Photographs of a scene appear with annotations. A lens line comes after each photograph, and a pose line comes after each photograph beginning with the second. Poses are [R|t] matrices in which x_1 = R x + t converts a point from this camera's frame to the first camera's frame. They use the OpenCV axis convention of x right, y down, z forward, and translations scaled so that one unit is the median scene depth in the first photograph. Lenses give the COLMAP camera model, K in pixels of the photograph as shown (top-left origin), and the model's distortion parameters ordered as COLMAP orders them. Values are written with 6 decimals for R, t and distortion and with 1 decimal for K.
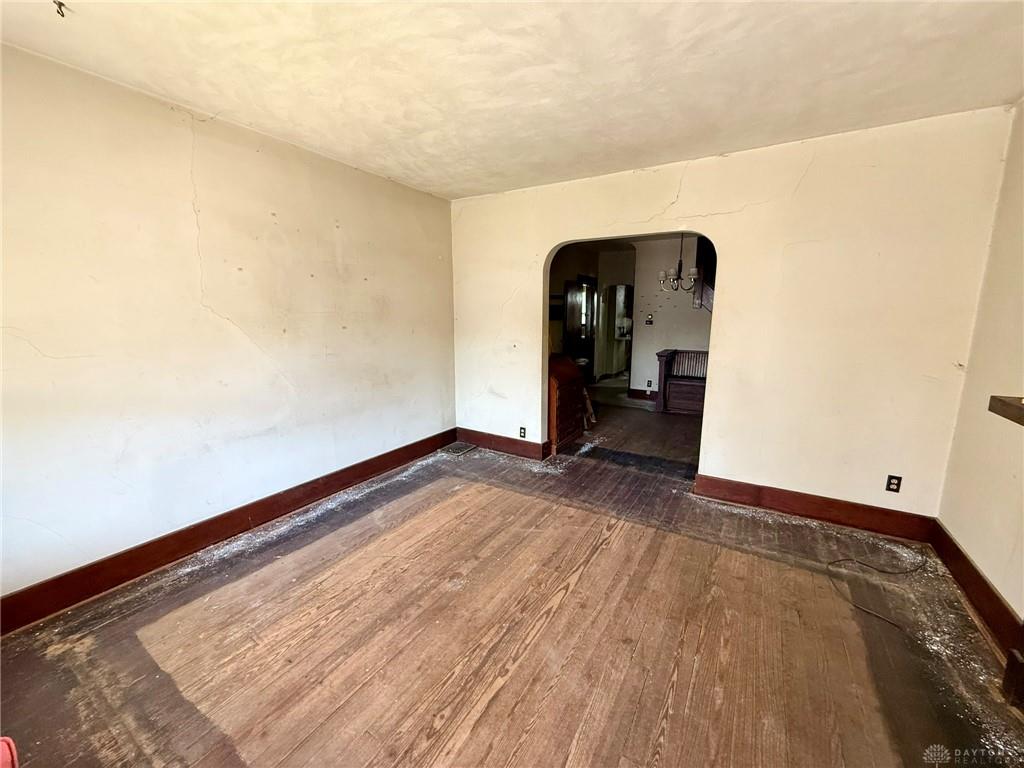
lens RADIAL K [[410.1, 0, 512.0], [0, 410.1, 384.0], [0, 0, 1]] dist [0.000712, 0.000340]
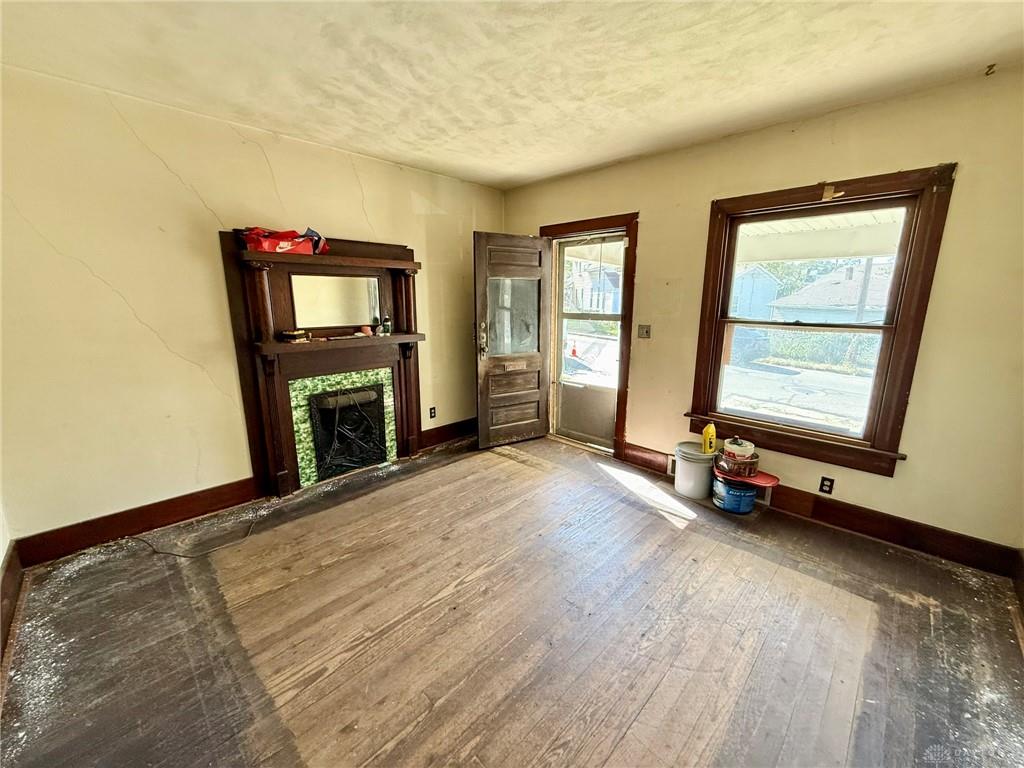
lens RADIAL K [[410.1, 0, 512.0], [0, 410.1, 384.0], [0, 0, 1]] dist [0.000712, 0.000340]
pose [[-0.975010, -0.048166, 0.216876, -0.075168], [0.036167, 0.928776, 0.368872, -0.128270], [-0.219196, 0.367498, -0.903824, 0.724111]]
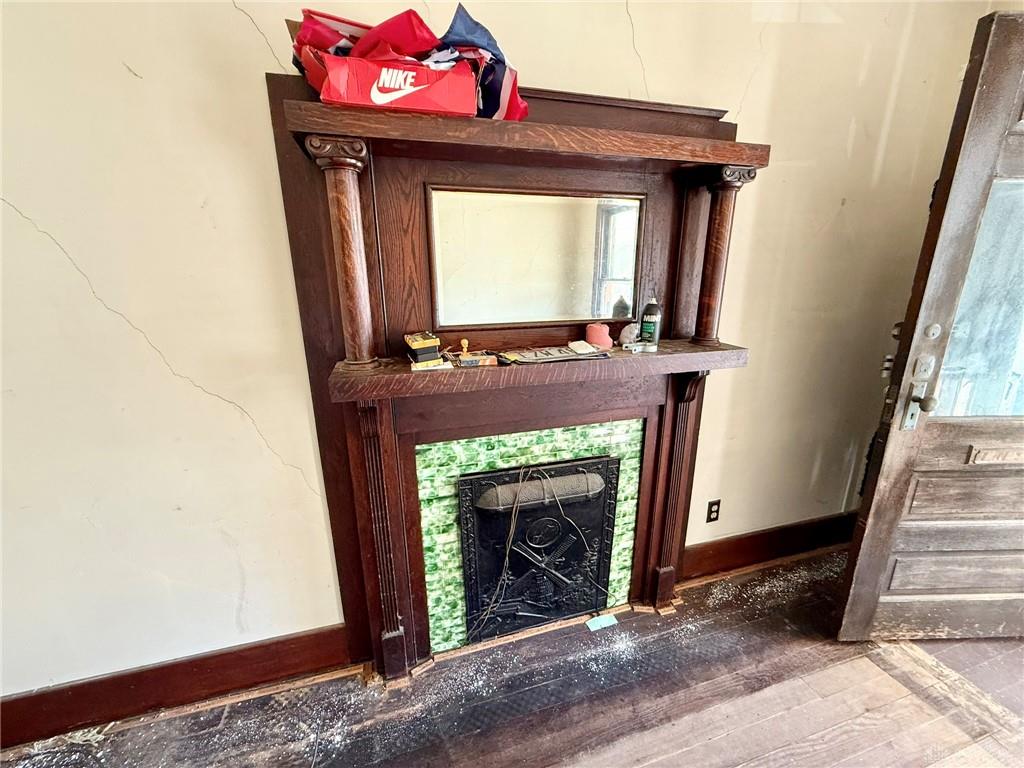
lens RADIAL K [[410.1, 0, 512.0], [0, 410.1, 384.0], [0, 0, 1]] dist [0.000712, 0.000340]
pose [[-0.740239, -0.168901, 0.650783, 0.161150], [0.123502, 0.917304, 0.378551, -0.051859], [-0.660904, 0.360592, -0.658164, 0.373699]]
